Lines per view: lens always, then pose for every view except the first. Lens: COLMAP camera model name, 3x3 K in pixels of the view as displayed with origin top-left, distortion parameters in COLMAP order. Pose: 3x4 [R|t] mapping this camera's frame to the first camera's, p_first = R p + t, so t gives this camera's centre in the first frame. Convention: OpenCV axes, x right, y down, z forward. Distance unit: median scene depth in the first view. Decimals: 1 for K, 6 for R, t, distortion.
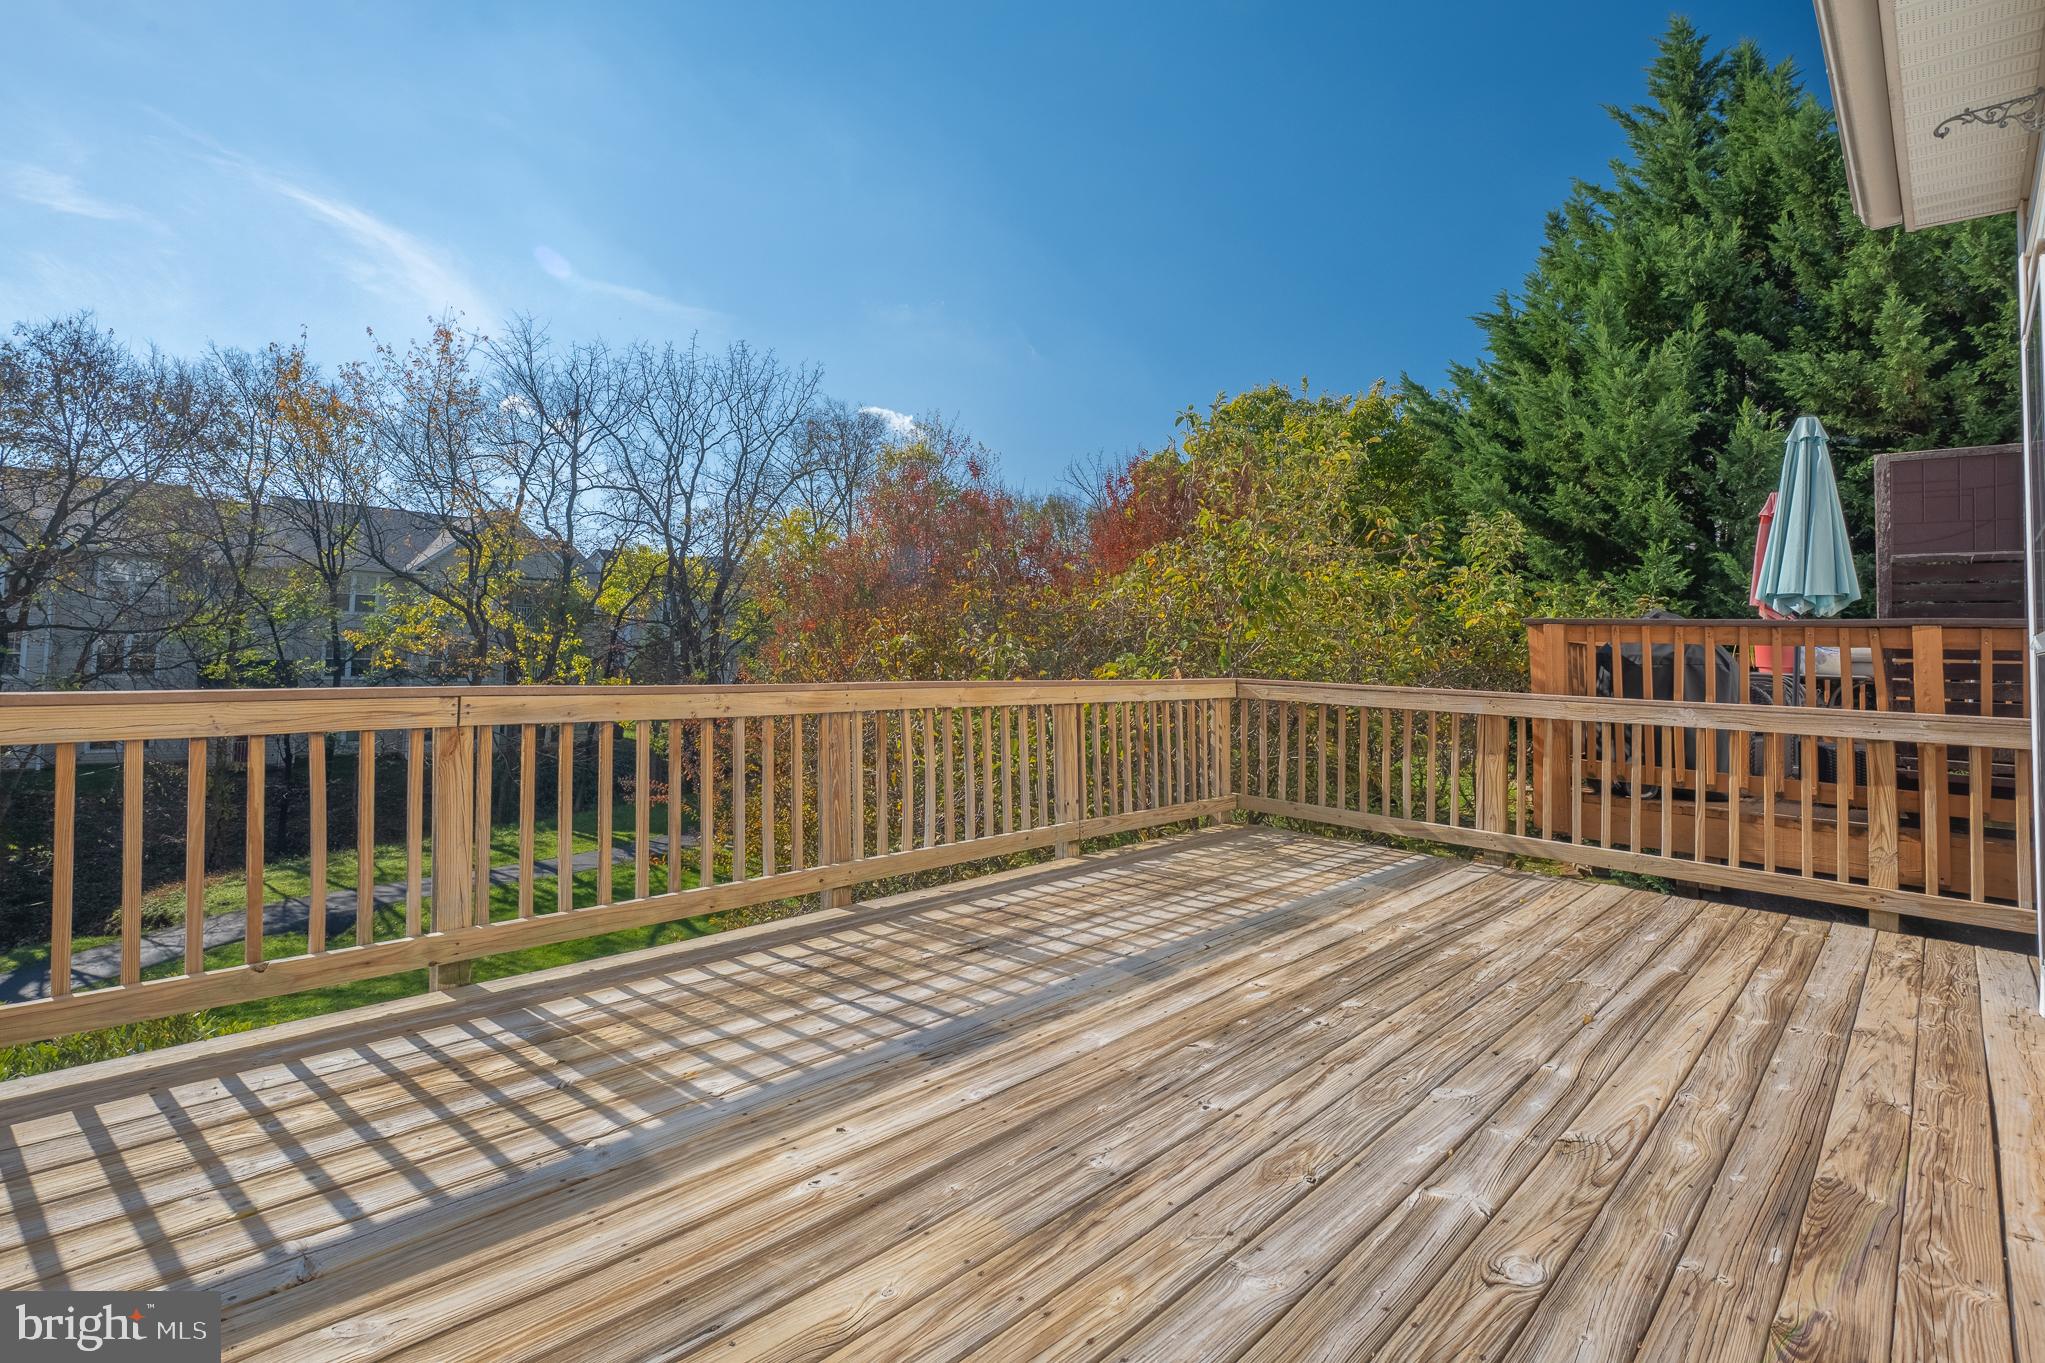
lens RADIAL K [[960.9, 0, 1008.5], [0, 960.9, 603.2], [0, 0, 1]] dist [-0.004164, -0.001735]
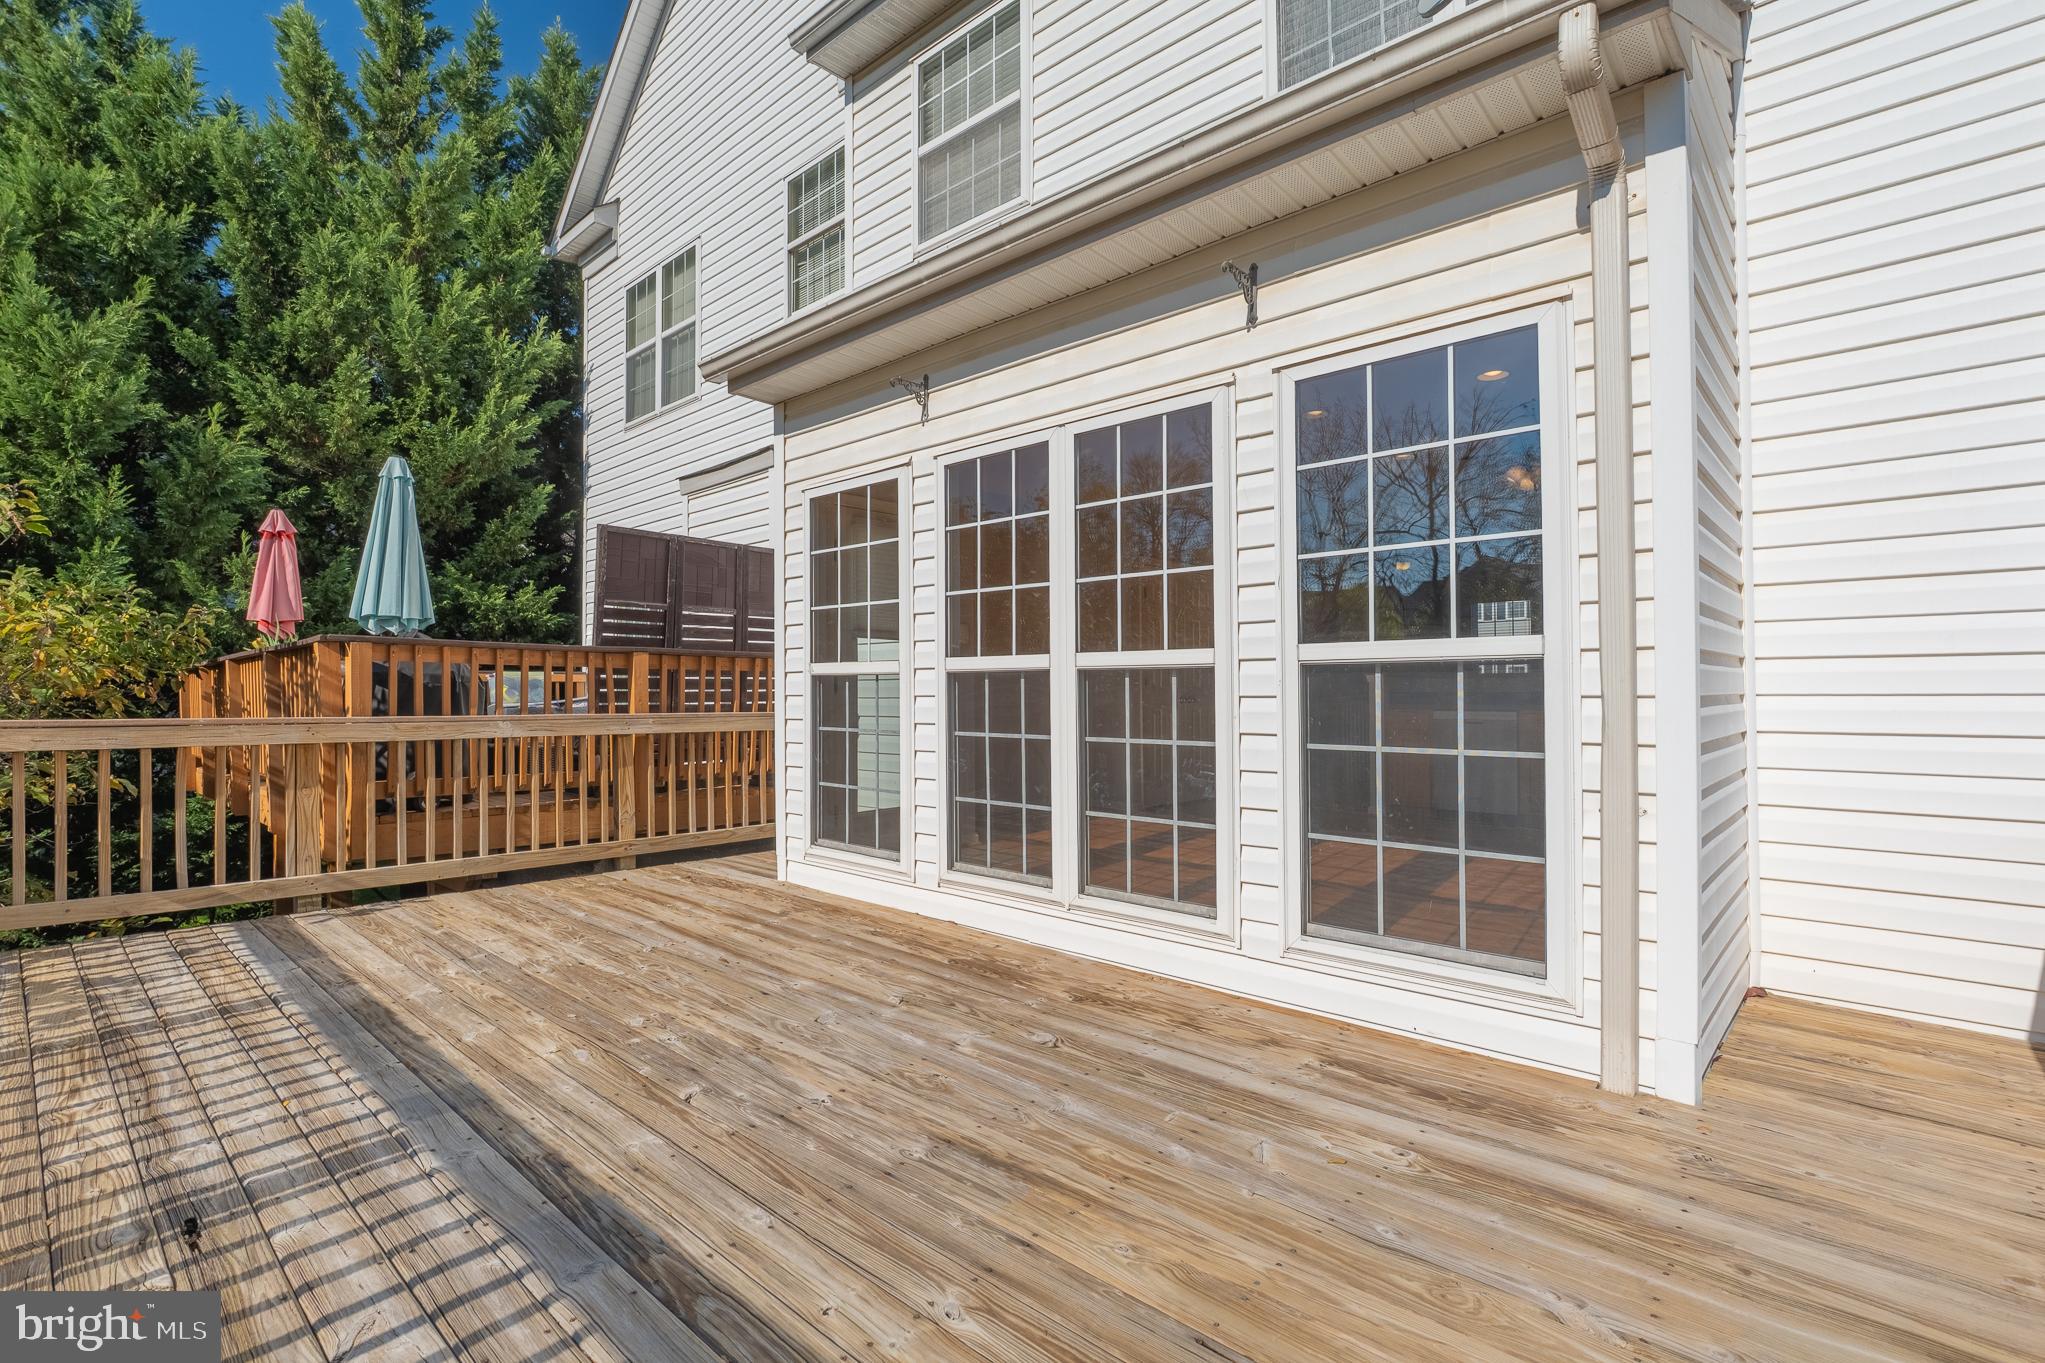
lens RADIAL K [[960.9, 0, 1018.5], [0, 960.9, 687.4], [0, 0, 1]] dist [-0.004164, -0.001735]
pose [[-0.029073, -0.028910, 0.999159, -0.656734], [-0.053431, 0.998198, 0.027327, 0.006865], [-0.998148, -0.052591, -0.030565, 0.618407]]
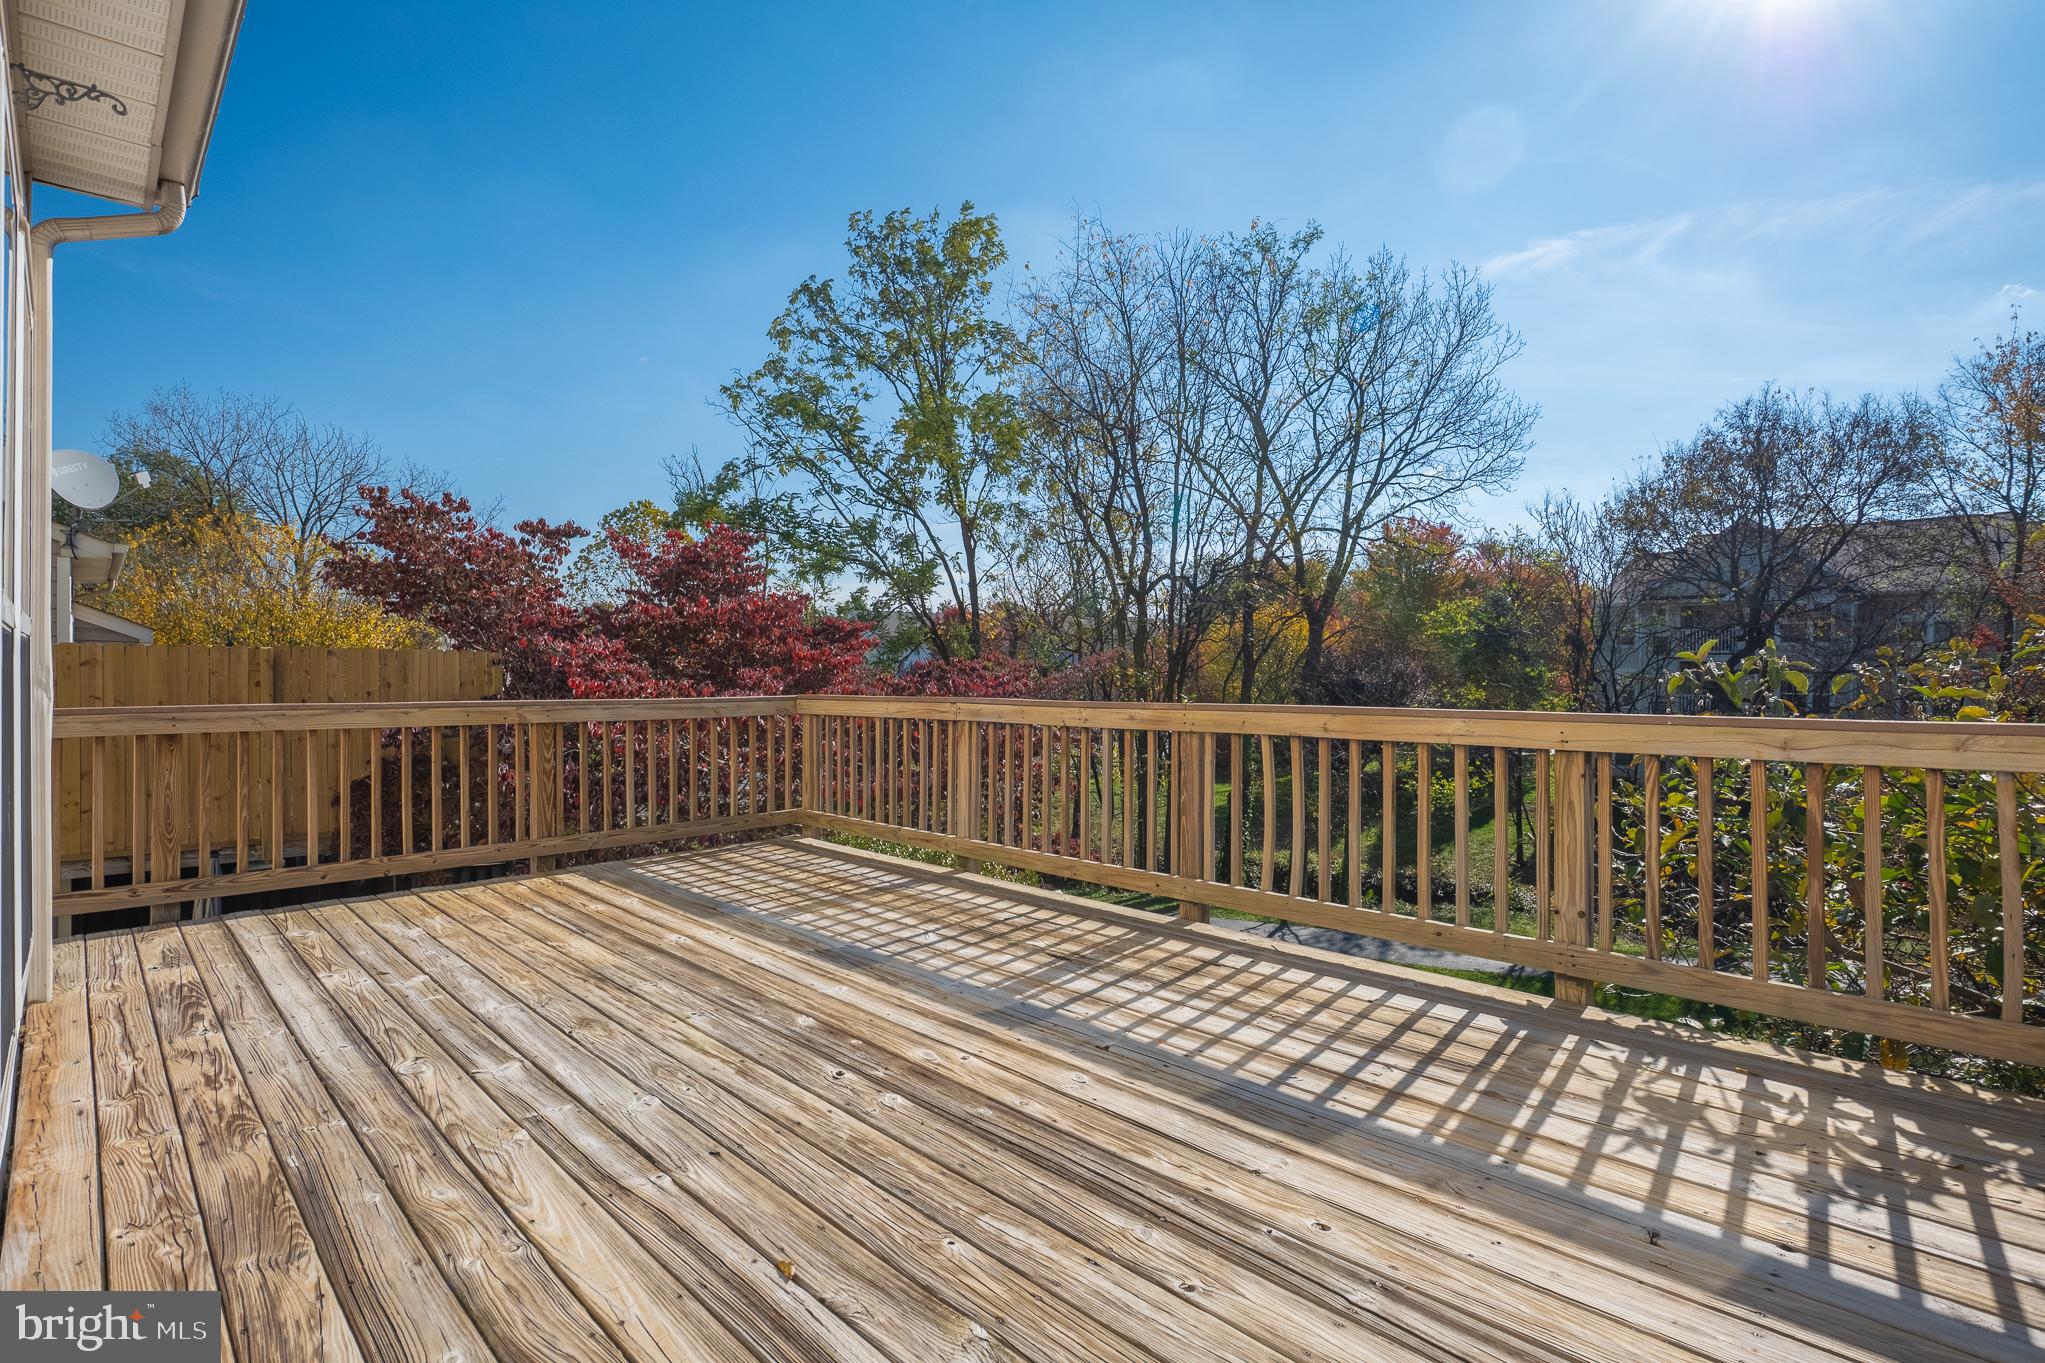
lens RADIAL K [[965.0, 0, 1024.9], [0, 965.0, 673.3], [0, 0, 1]] dist [-0.008737, -0.004143]
pose [[-0.009201, -0.023094, -0.999691, 1.119847], [0.049713, 0.998486, -0.023524, 0.087351], [0.998721, -0.049914, -0.008039, 1.094550]]
